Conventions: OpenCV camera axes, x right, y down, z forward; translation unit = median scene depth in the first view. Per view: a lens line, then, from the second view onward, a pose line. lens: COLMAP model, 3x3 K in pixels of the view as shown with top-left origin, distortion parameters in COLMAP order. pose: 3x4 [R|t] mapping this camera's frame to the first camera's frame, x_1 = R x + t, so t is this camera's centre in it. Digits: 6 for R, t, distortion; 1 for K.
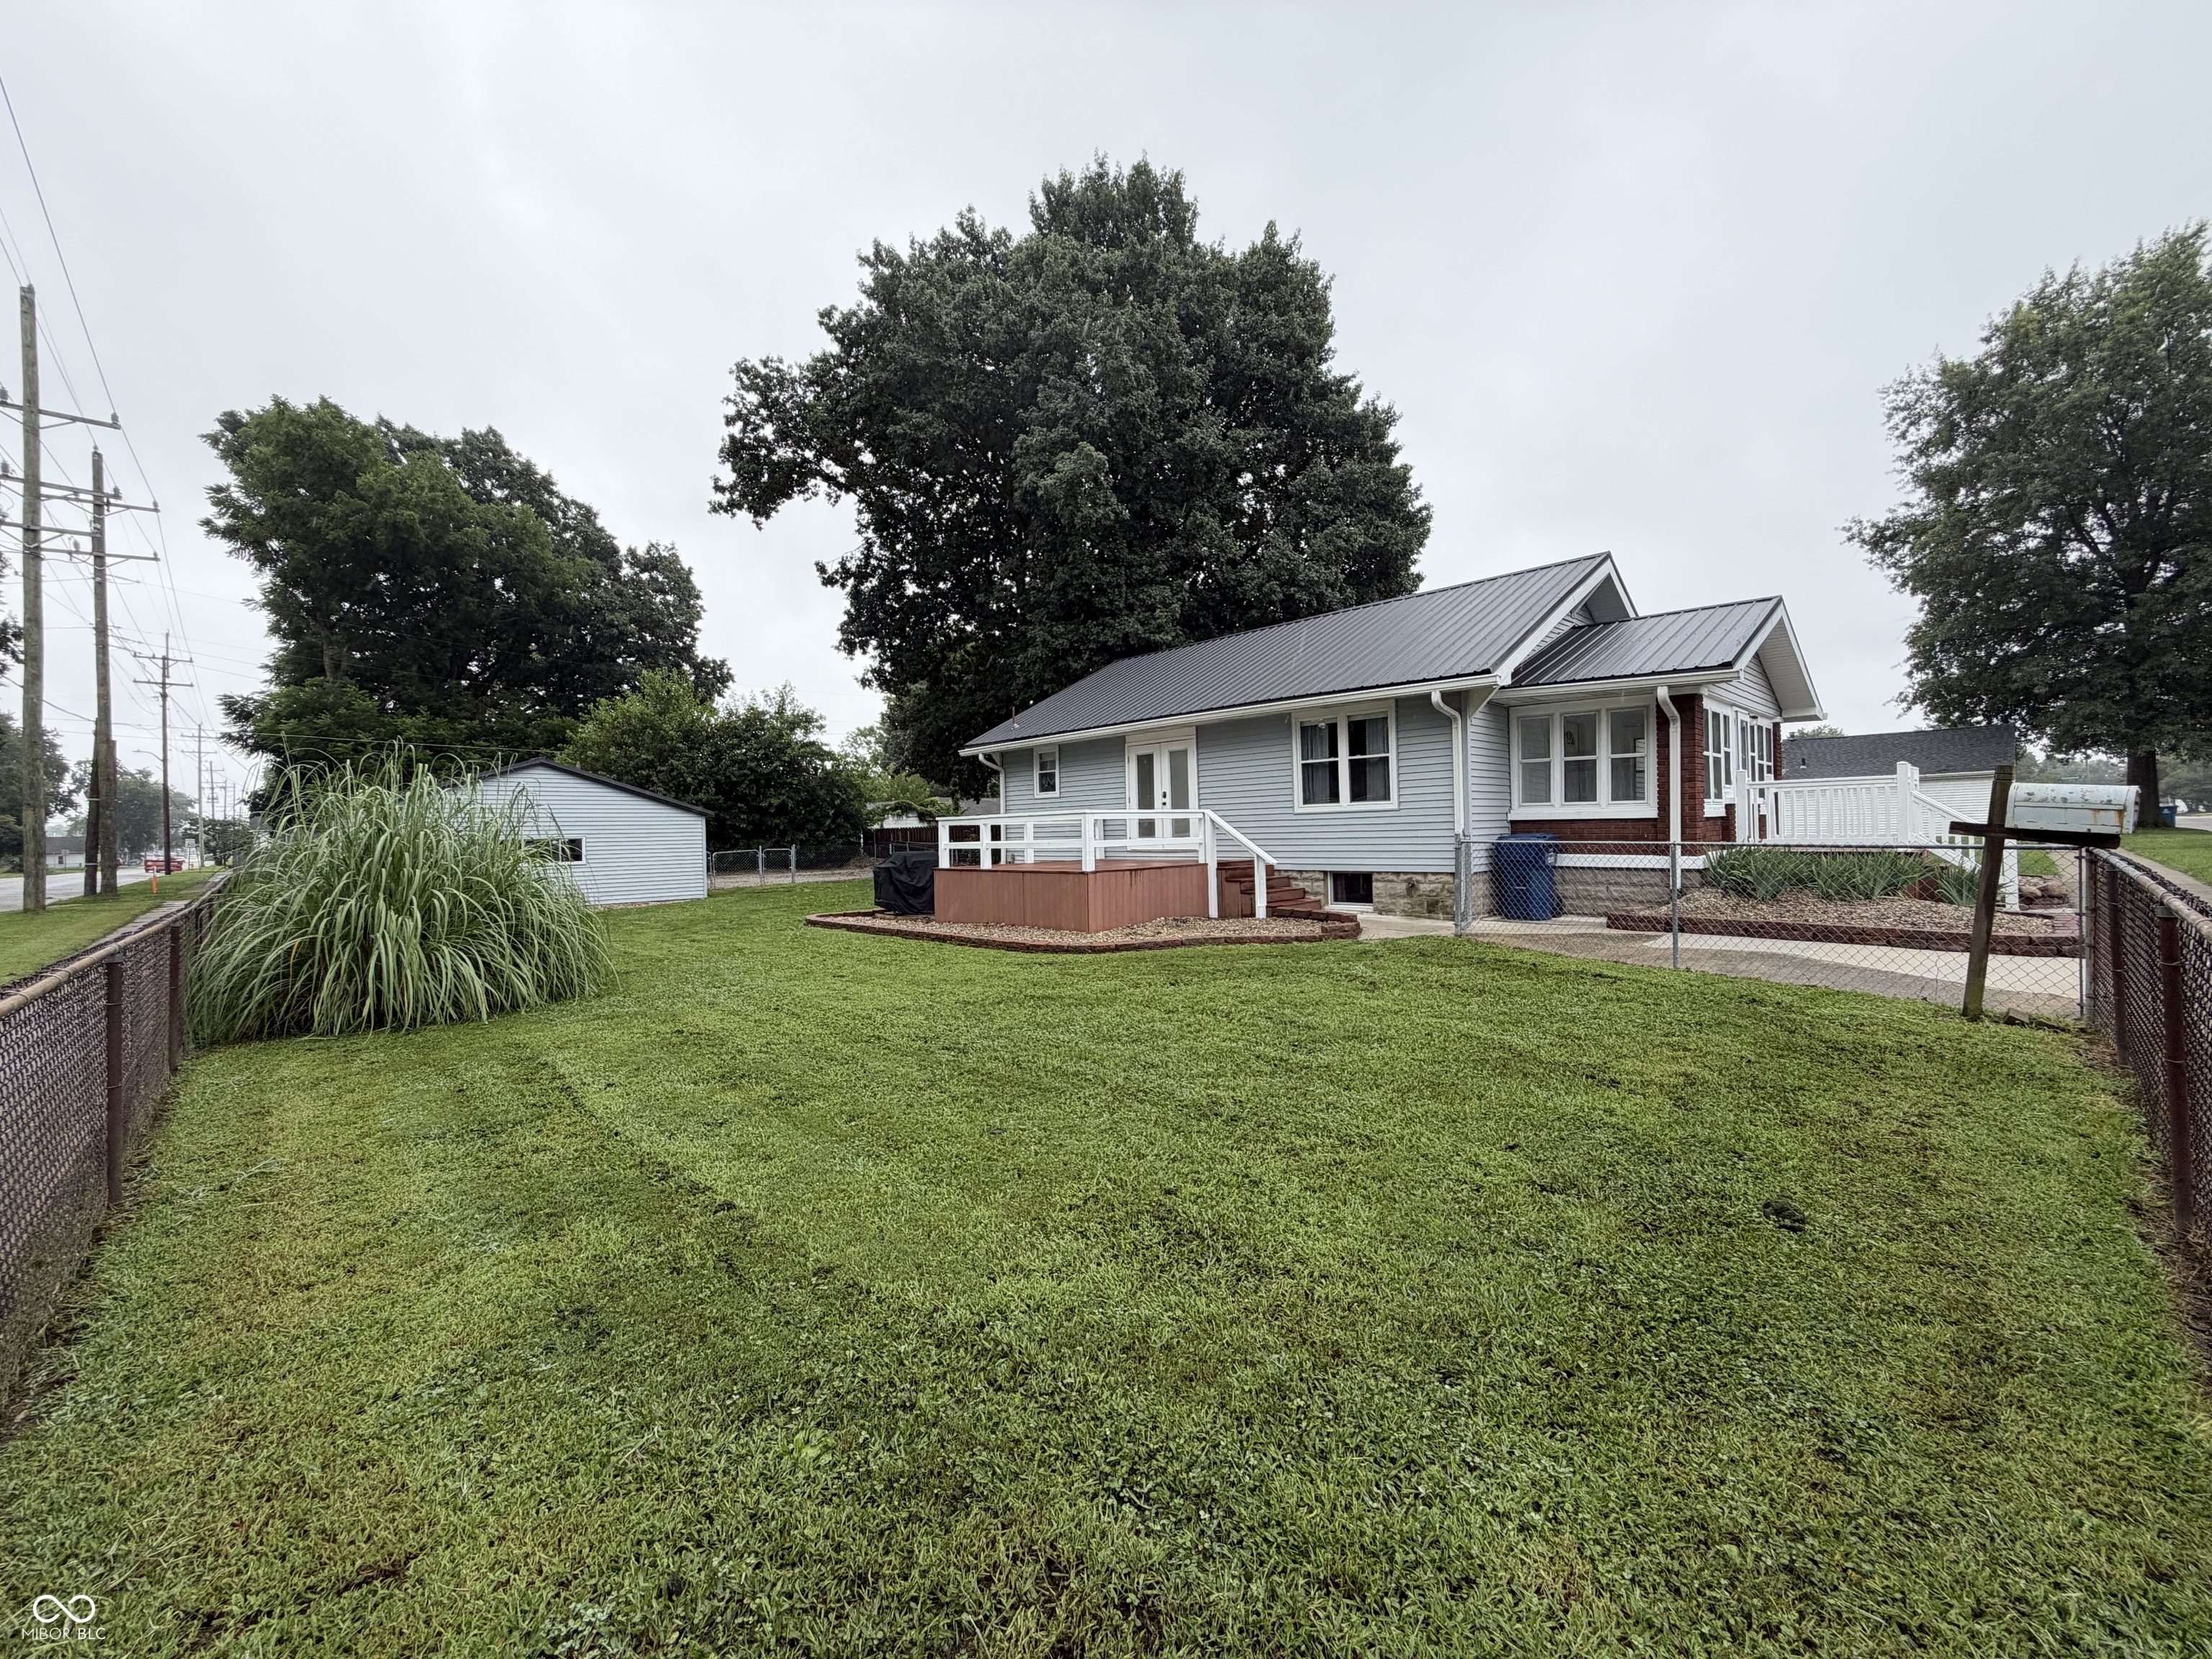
lens RADIAL K [[889.8, 0, 1106.0], [0, 889.8, 829.5], [0, 0, 1]] dist [-0.000759, 0.000007]
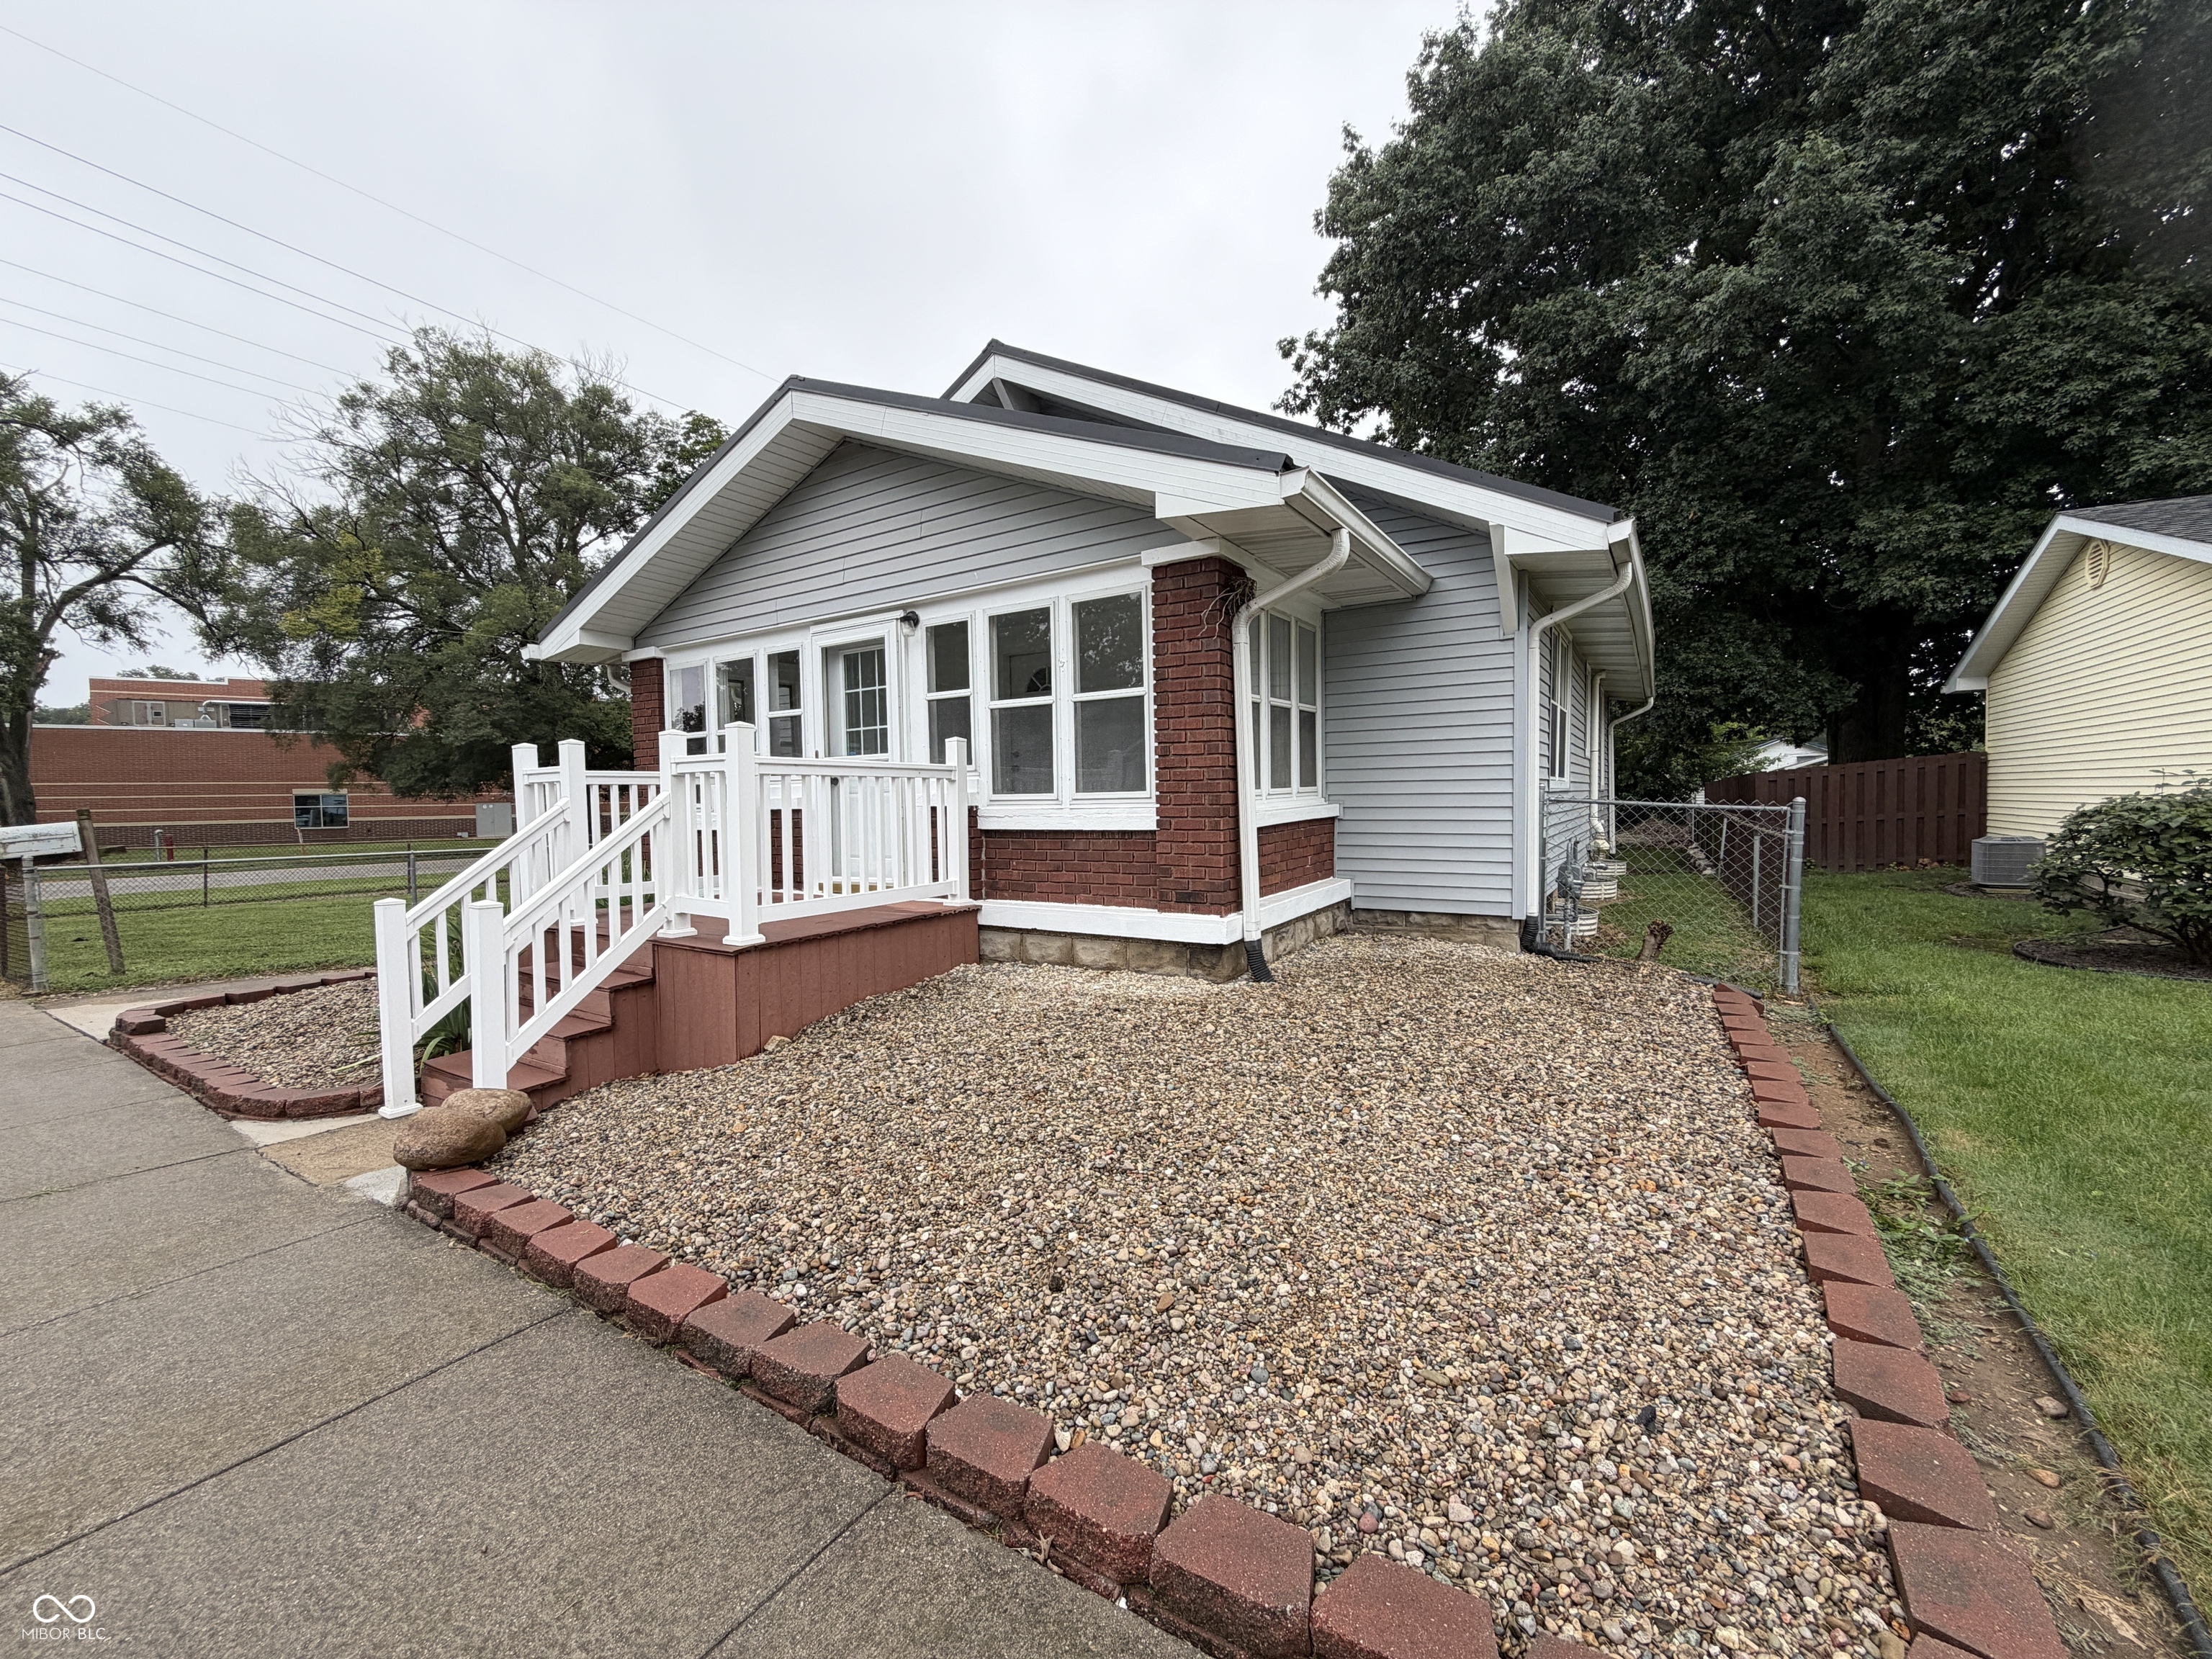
lens RADIAL K [[889.8, 0, 1106.0], [0, 889.8, 829.5], [0, 0, 1]] dist [-0.000759, 0.000007]
pose [[0.217999, 0.052064, -0.974559, 0.492354], [0.014480, 0.998294, 0.056571, -0.017057], [0.975842, -0.026444, 0.216873, 0.411200]]
